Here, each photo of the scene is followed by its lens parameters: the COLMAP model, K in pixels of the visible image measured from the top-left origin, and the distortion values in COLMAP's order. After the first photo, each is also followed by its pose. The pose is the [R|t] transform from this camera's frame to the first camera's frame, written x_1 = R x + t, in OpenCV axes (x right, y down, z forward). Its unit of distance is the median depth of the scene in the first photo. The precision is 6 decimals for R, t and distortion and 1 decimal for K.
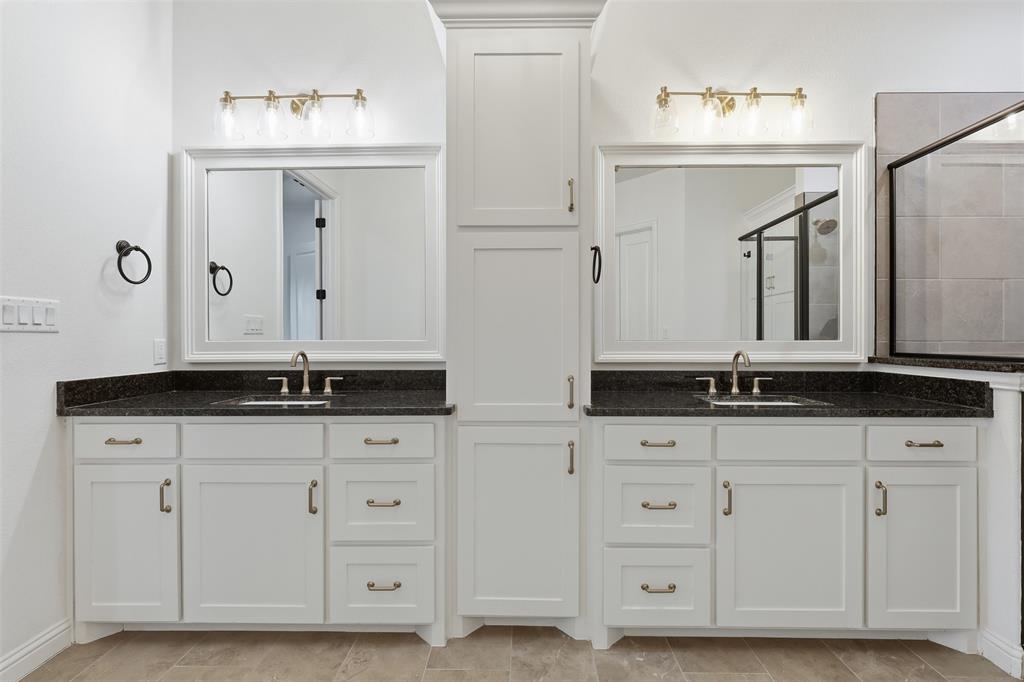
lens RADIAL K [[461.7, 0, 517.1], [0, 461.7, 340.2], [0, 0, 1]] dist [-0.001504, -0.000073]
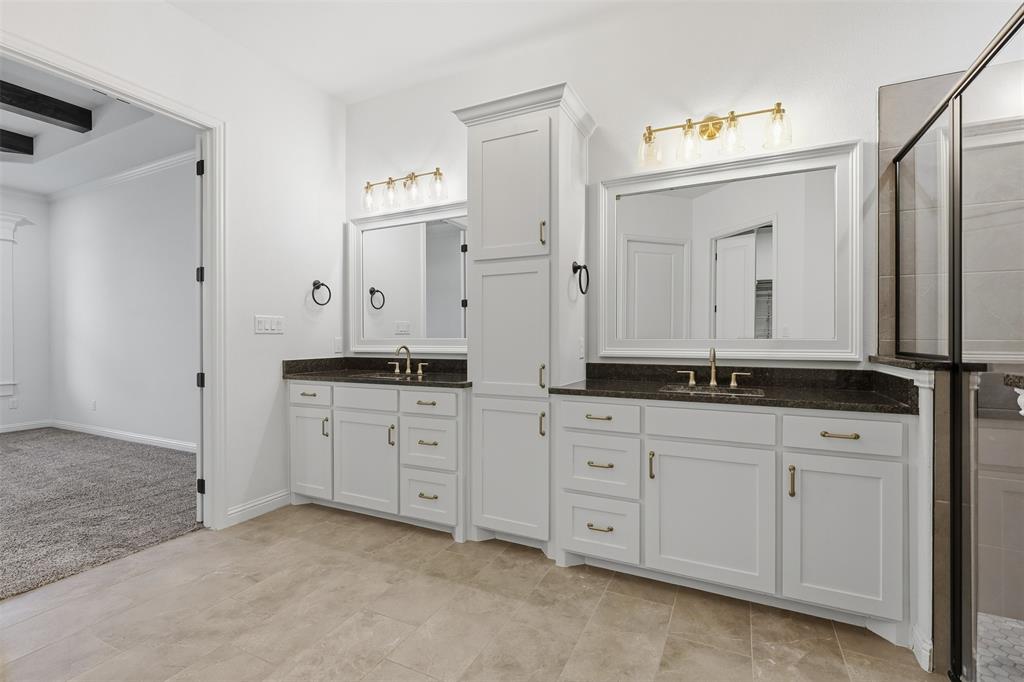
lens RADIAL K [[461.7, 0, 517.1], [0, 461.7, 340.2], [0, 0, 1]] dist [-0.001504, -0.000073]
pose [[0.905039, 0.002508, -0.425320, 0.571507], [-0.001625, 0.999996, 0.002439, 0.001960], [0.425325, -0.001516, 0.905040, -0.249131]]
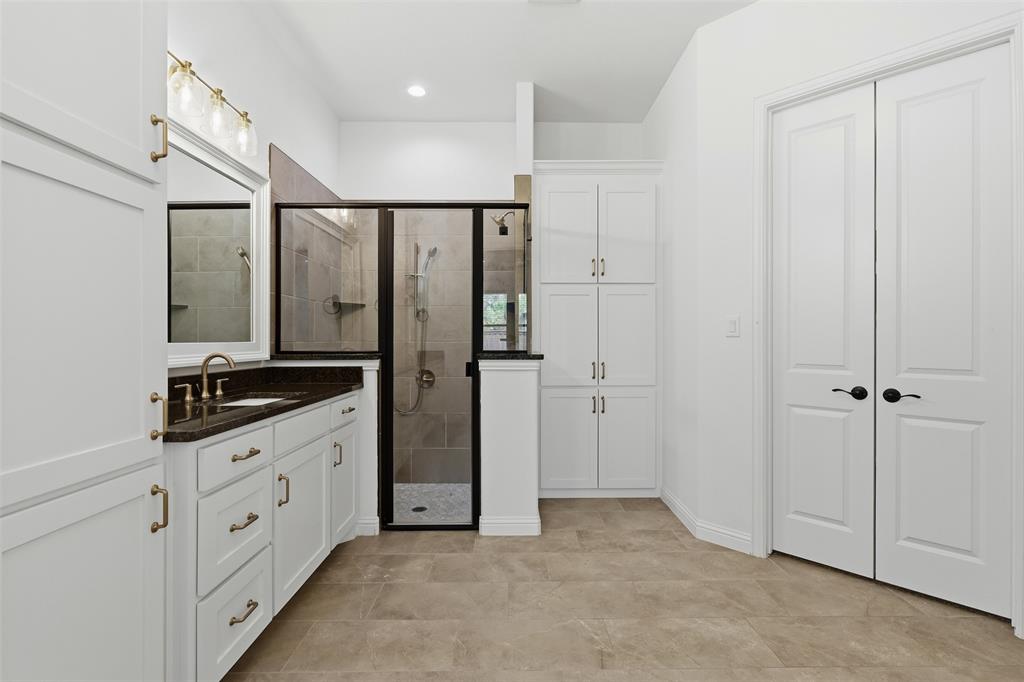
lens RADIAL K [[461.7, 0, 517.1], [0, 461.7, 340.2], [0, 0, 1]] dist [-0.001504, -0.000073]
pose [[-0.023302, -0.002281, 0.999726, -0.546253], [0.001845, 0.999996, 0.002325, -0.005262], [-0.999727, 0.001898, -0.023298, 0.417430]]
